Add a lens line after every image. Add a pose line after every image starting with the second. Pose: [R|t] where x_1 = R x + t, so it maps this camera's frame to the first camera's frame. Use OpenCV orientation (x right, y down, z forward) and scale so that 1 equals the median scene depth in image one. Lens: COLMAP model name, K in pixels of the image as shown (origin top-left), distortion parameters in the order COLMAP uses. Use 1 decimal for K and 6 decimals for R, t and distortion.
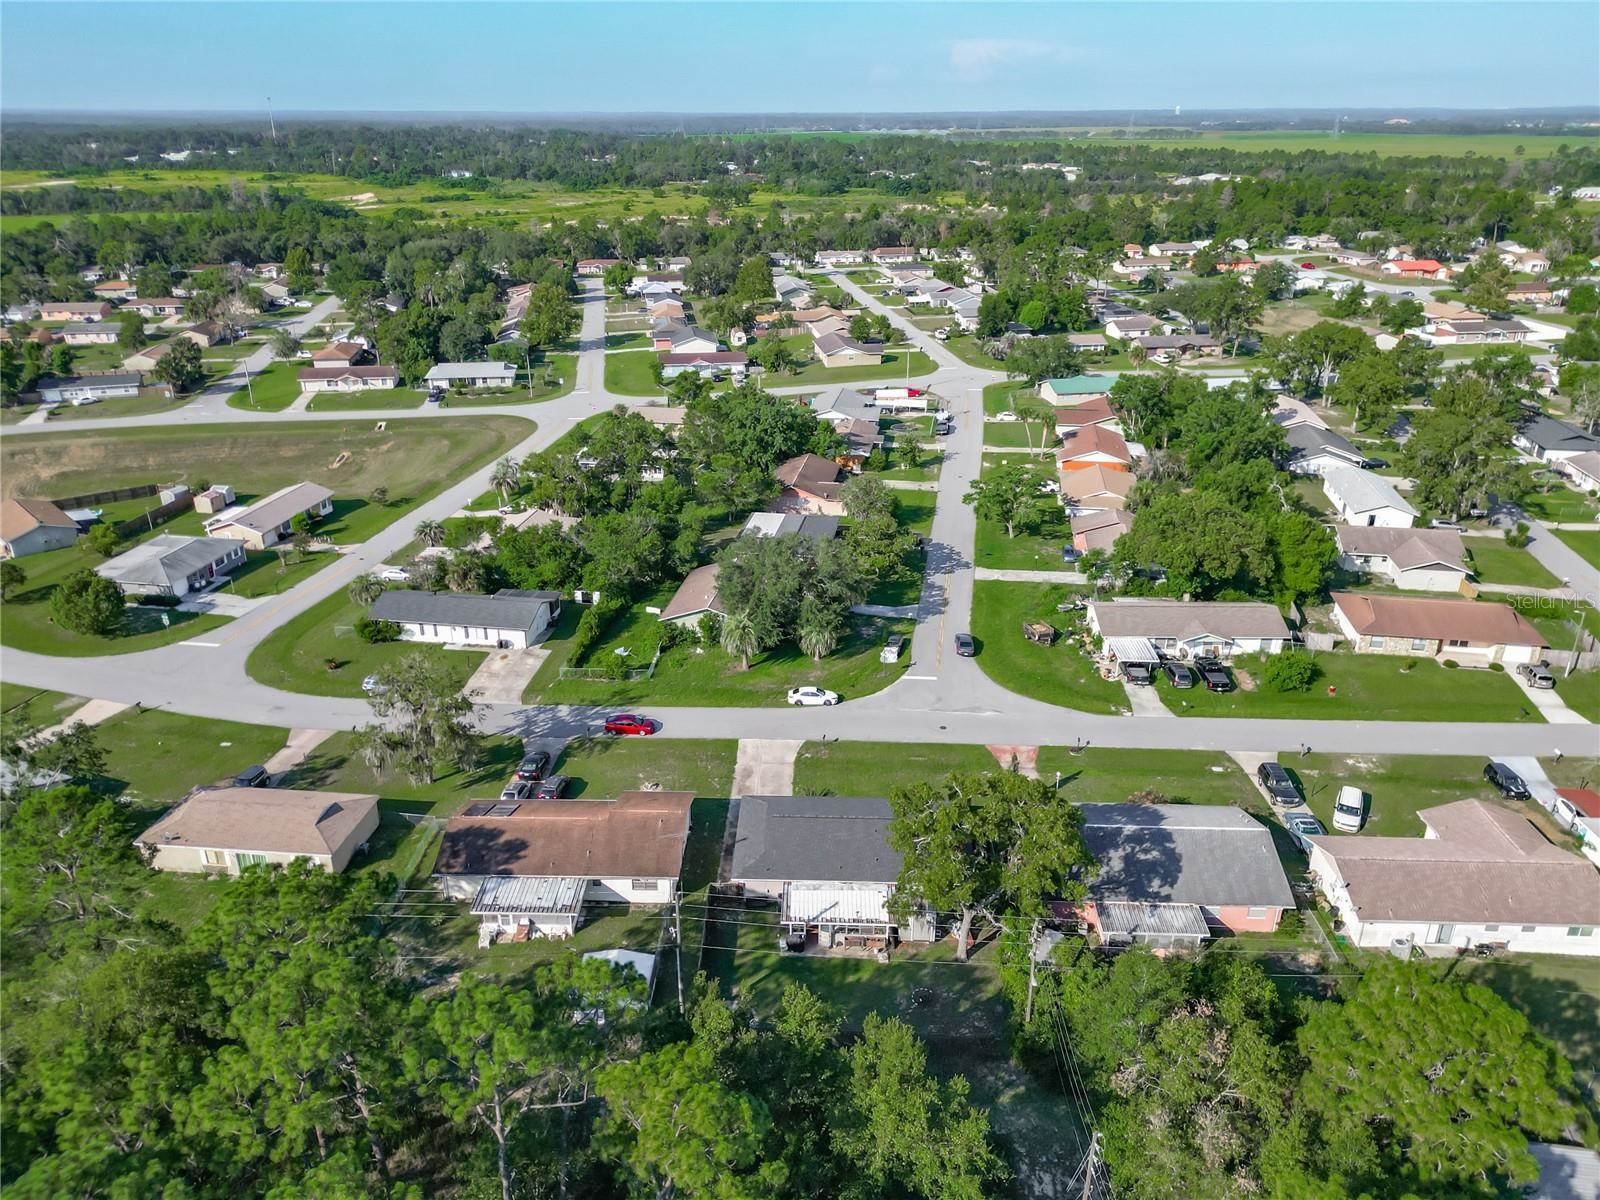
lens RADIAL K [[1154.1, 0, 806.5], [0, 1154.1, 613.8], [0, 0, 1]] dist [0.072094, -0.071914]
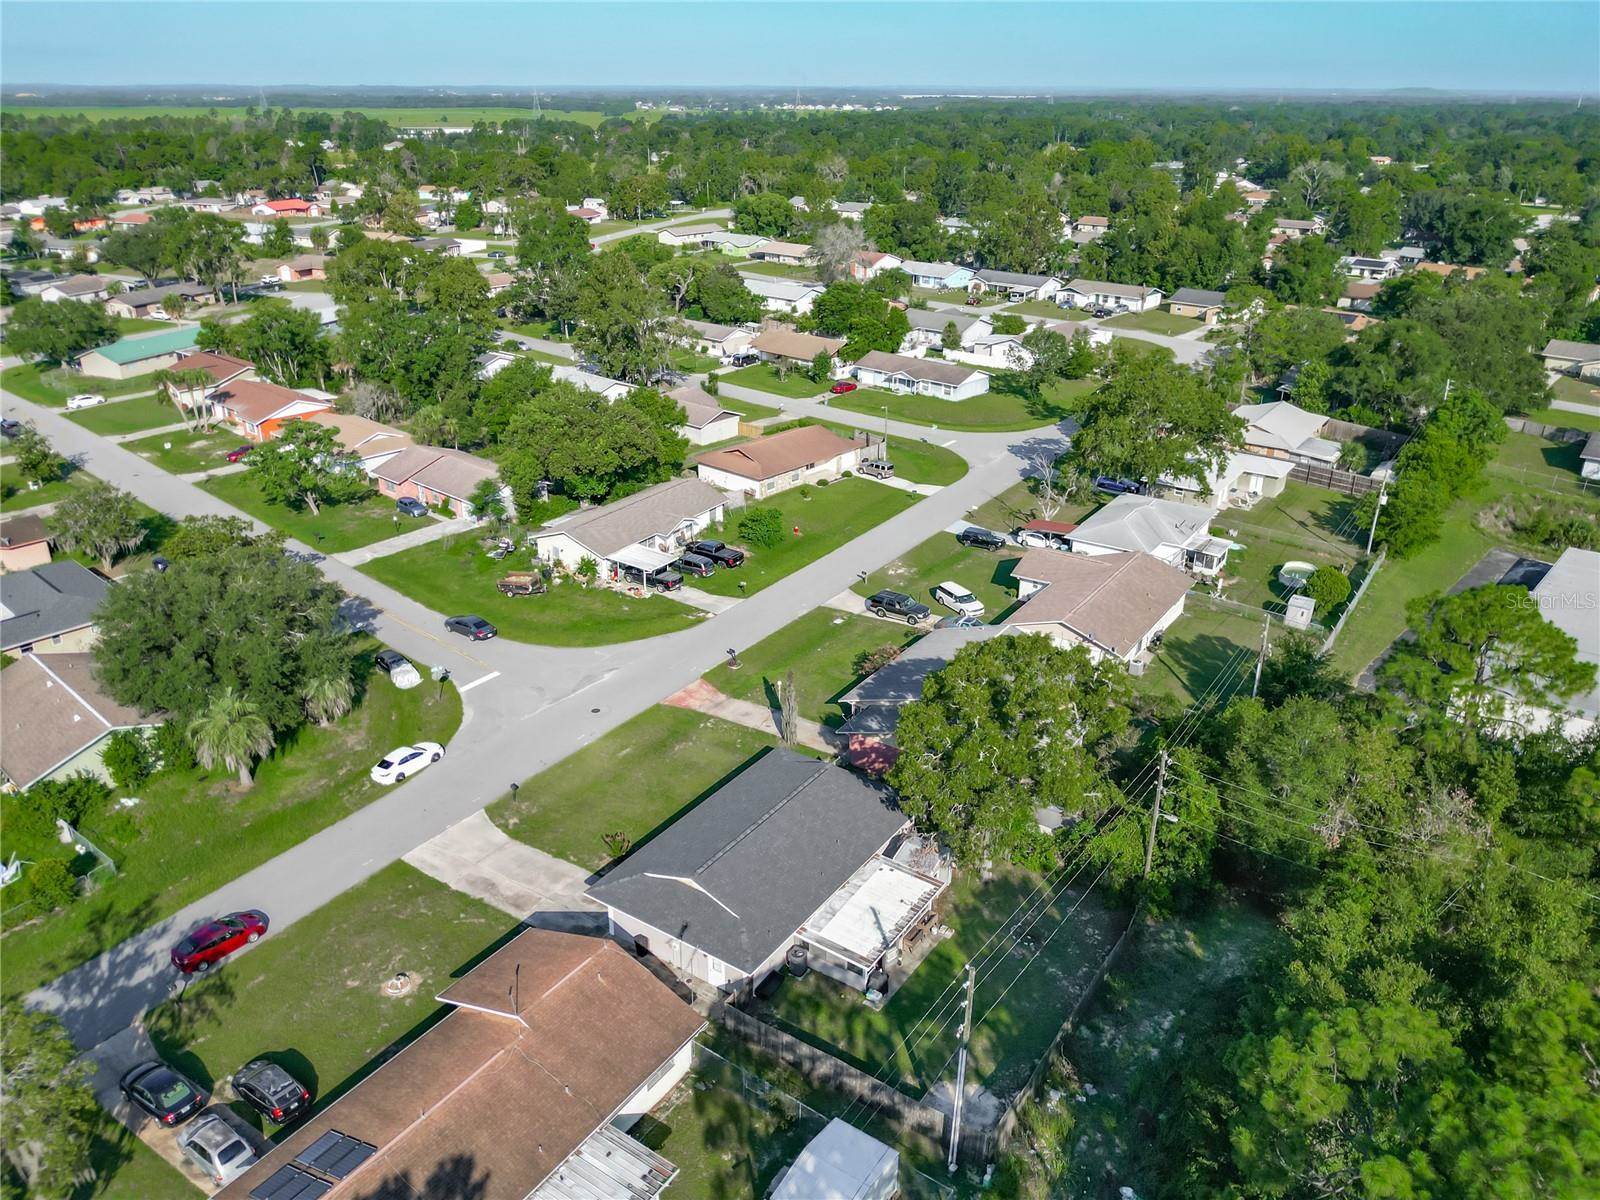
lens RADIAL K [[1154.4, 0, 792.3], [0, 1154.4, 617.3], [0, 0, 1]] dist [0.043926, -0.075306]
pose [[0.536082, -0.350061, 0.768162, -0.301107], [0.335635, 0.923337, 0.186545, -0.045875], [-0.774574, 0.157819, 0.612477, 0.335519]]
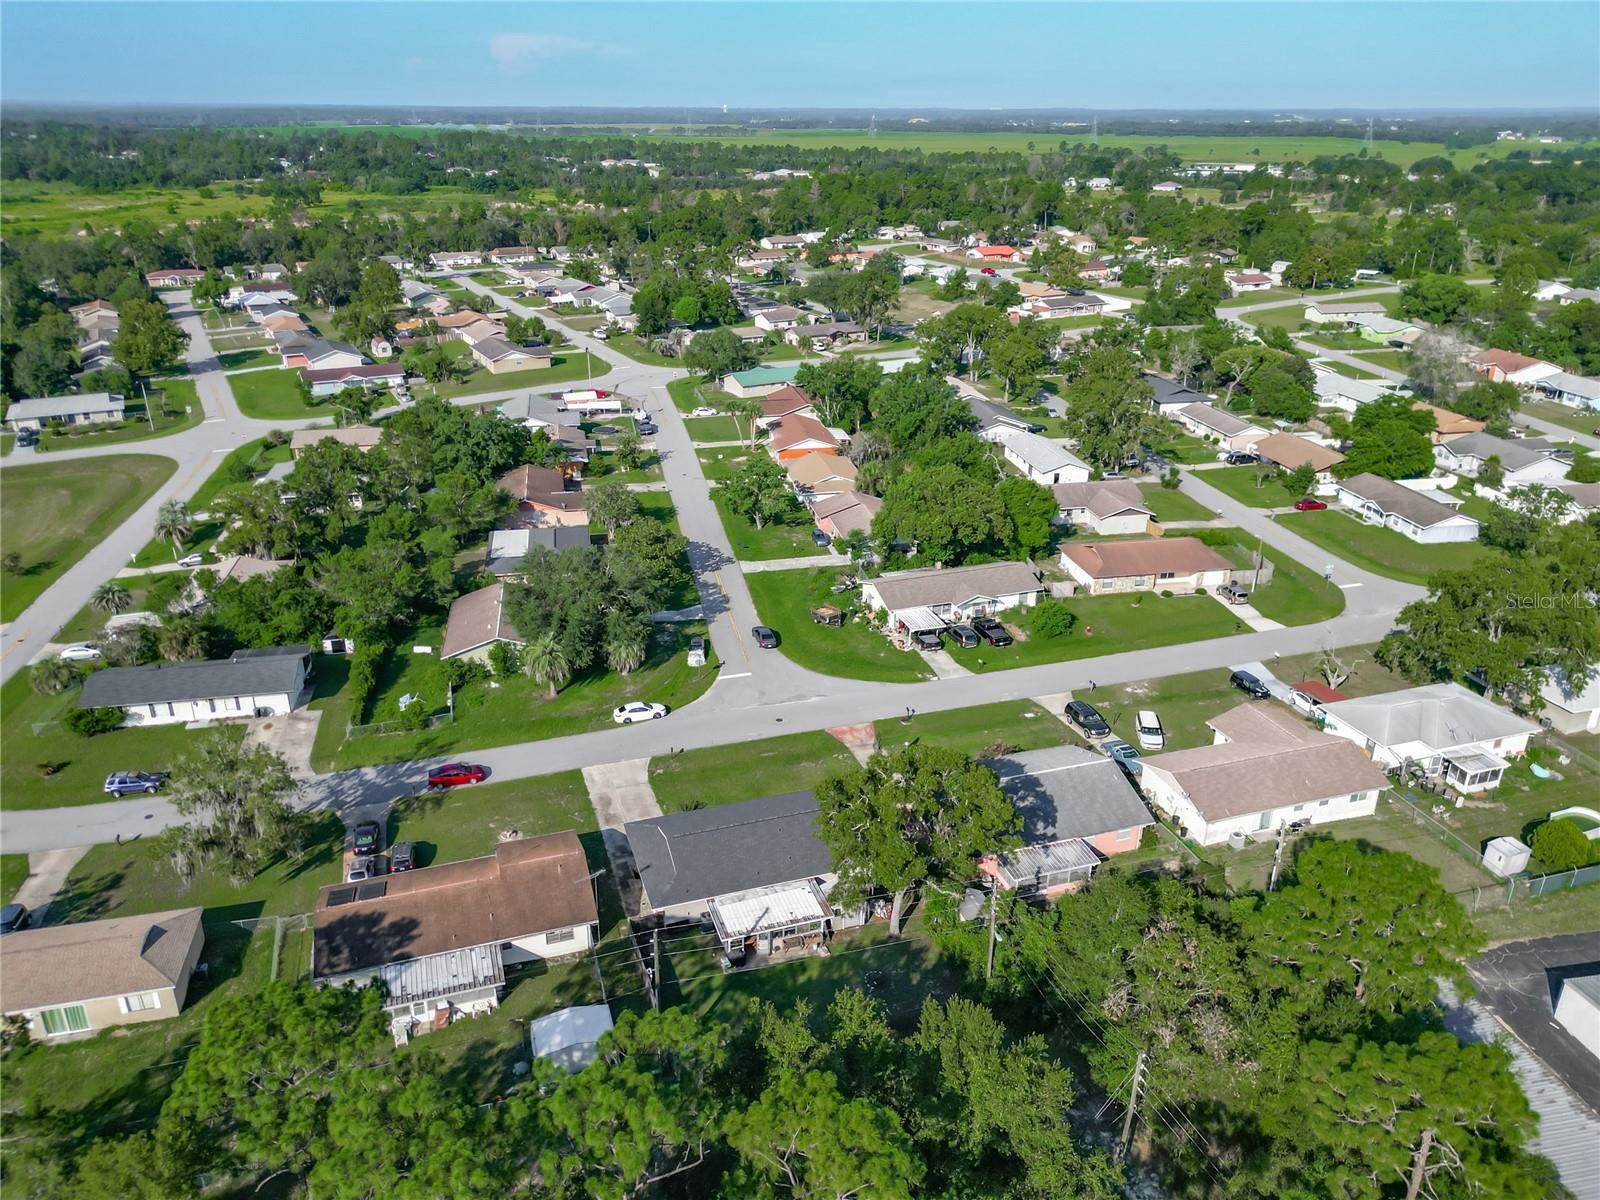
lens RADIAL K [[1154.1, 0, 806.5], [0, 1154.1, 613.8], [0, 0, 1]] dist [0.072094, -0.071914]
pose [[0.937239, -0.135748, 0.321179, -0.136336], [0.134746, 0.990553, 0.025456, -0.013086], [-0.321601, 0.019419, 0.946676, 0.026449]]
